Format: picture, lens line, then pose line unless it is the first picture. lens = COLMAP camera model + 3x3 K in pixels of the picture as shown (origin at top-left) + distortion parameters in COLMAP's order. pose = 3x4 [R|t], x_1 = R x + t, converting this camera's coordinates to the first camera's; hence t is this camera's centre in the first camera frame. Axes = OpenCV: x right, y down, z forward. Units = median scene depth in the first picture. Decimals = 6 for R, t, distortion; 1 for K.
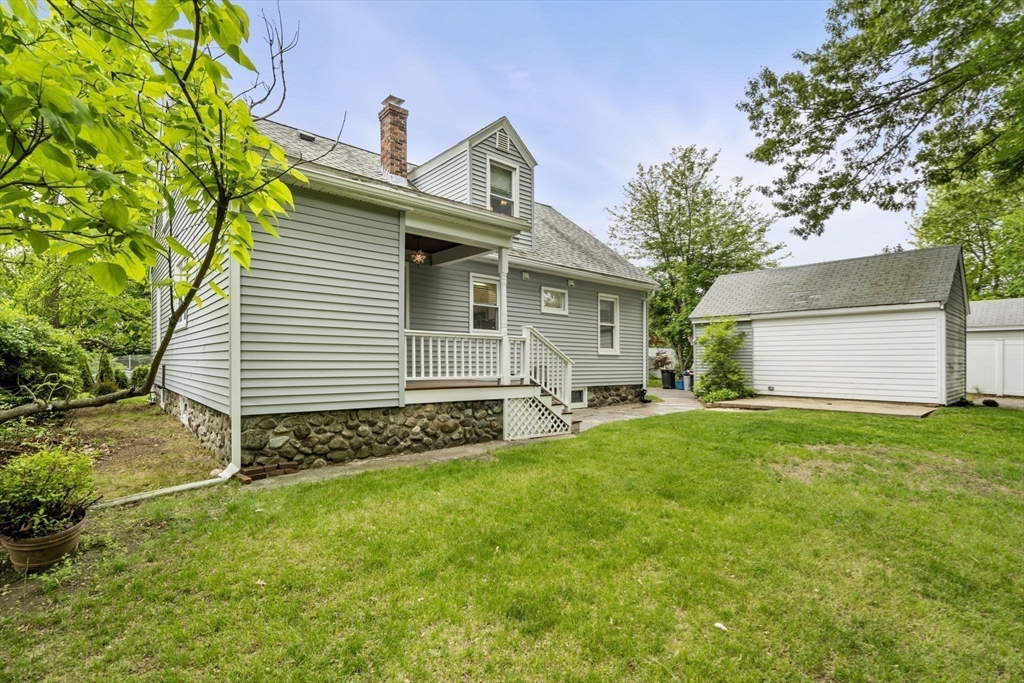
lens RADIAL K [[477.2, 0, 509.2], [0, 477.2, 330.2], [0, 0, 1]] dist [-0.016115, 0.000125]
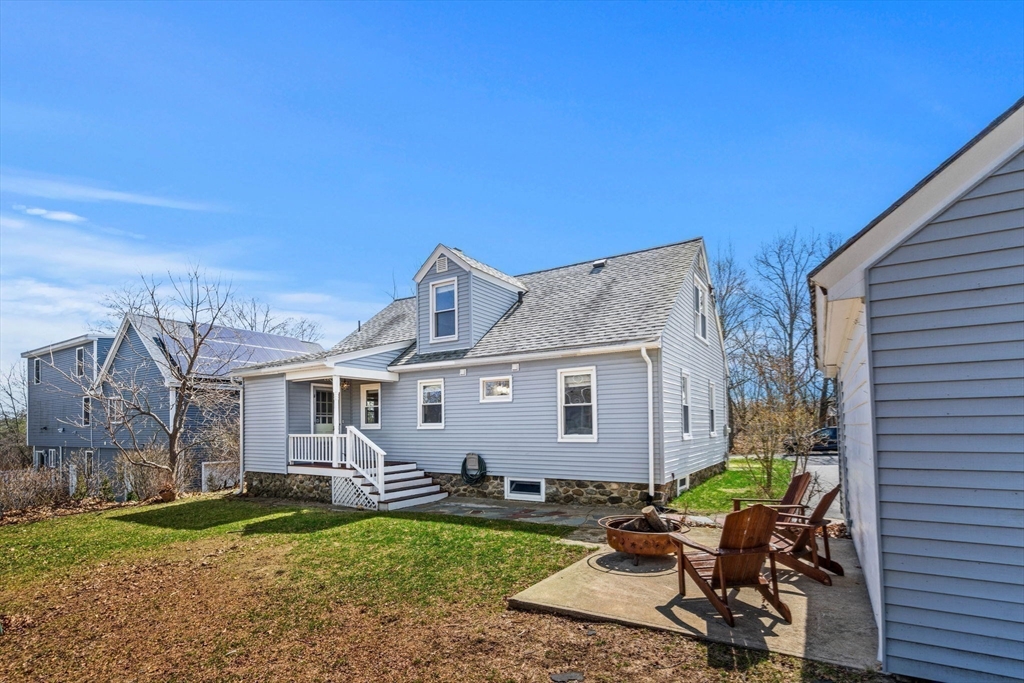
lens RADIAL K [[477.2, 0, 509.2], [0, 477.2, 330.2], [0, 0, 1]] dist [-0.016115, 0.000125]
pose [[0.287764, -0.199496, -0.936693, 1.607476], [0.078752, 0.979680, -0.184458, 0.009716], [0.954458, -0.020686, 0.297627, 1.053396]]
